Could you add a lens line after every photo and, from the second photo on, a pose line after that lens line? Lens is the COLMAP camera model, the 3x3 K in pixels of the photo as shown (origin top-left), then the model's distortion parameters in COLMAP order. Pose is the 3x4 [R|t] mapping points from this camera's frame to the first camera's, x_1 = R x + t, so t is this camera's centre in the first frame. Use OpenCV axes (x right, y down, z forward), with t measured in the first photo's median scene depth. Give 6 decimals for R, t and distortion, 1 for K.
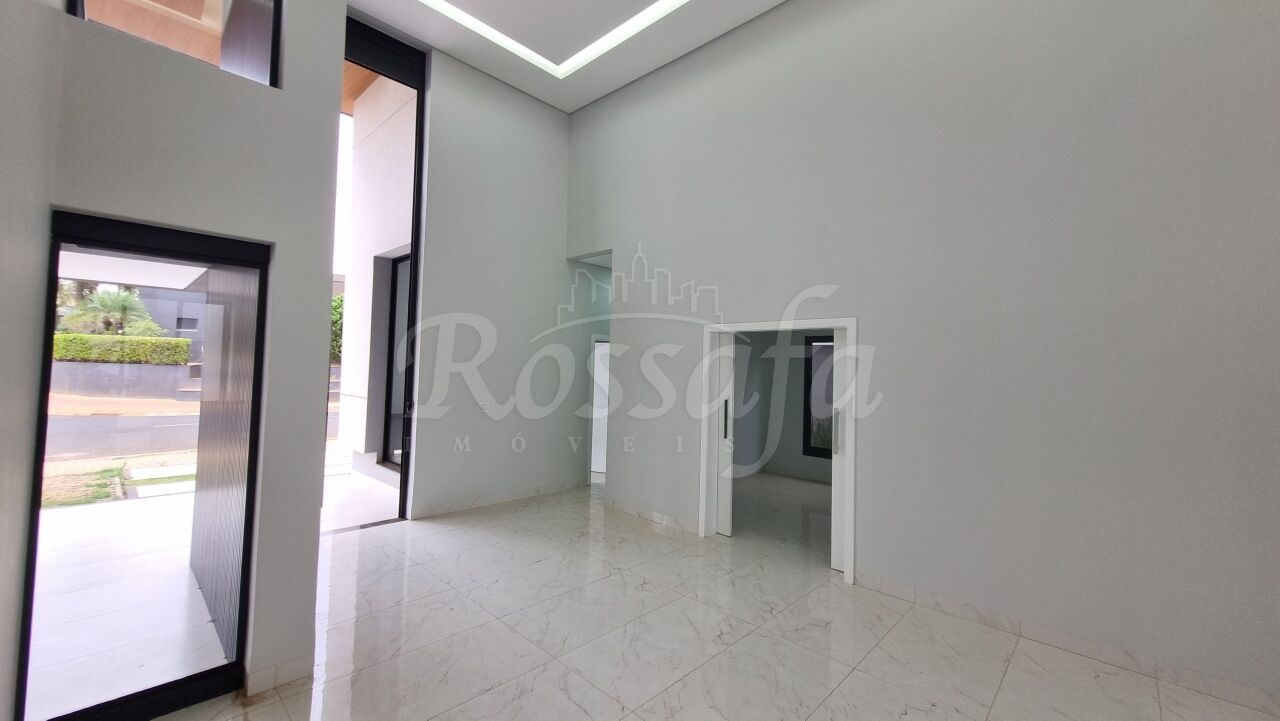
lens RADIAL K [[505.3, 0, 642.9], [0, 505.3, 368.7], [0, 0, 1]] dist [0.003080, -0.001572]
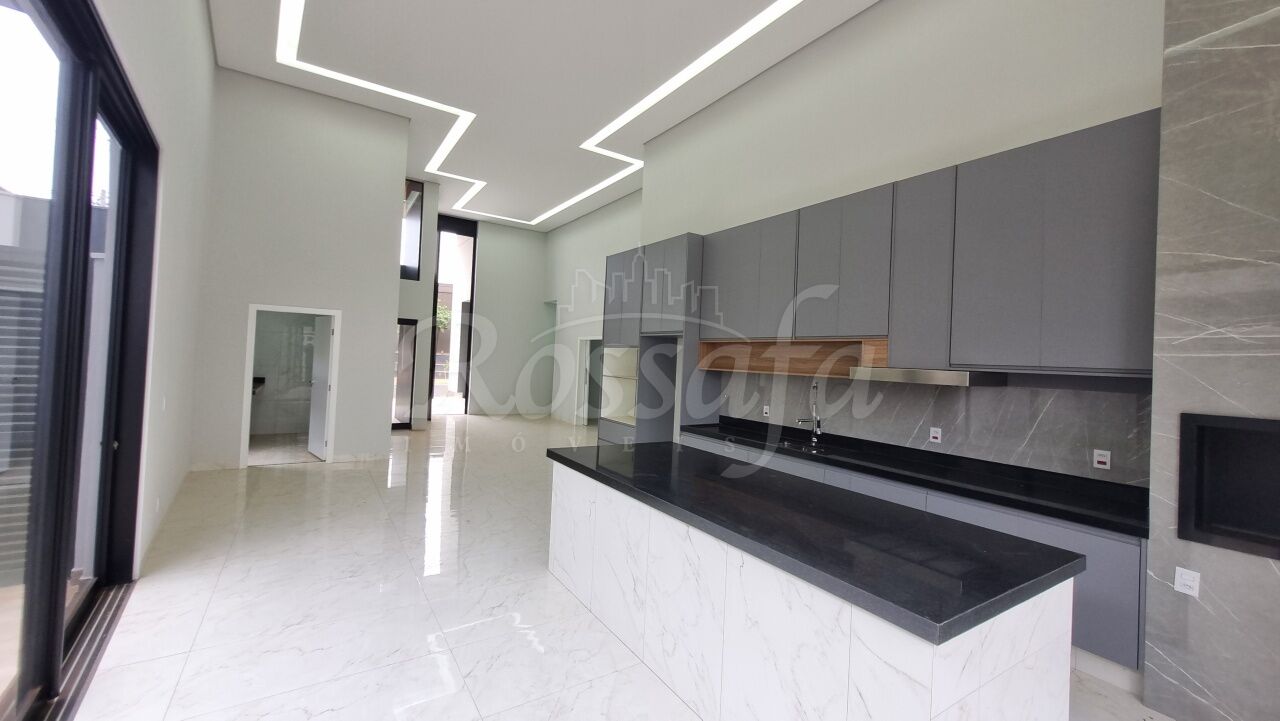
lens RADIAL K [[505.3, 0, 640.3], [0, 505.3, 356.9], [0, 0, 1]] dist [0.003080, -0.001572]
pose [[0.974260, 0.021681, -0.224383, 0.831884], [-0.024112, 0.999676, -0.008097, 0.026095], [0.224135, 0.013299, 0.974467, -1.103129]]
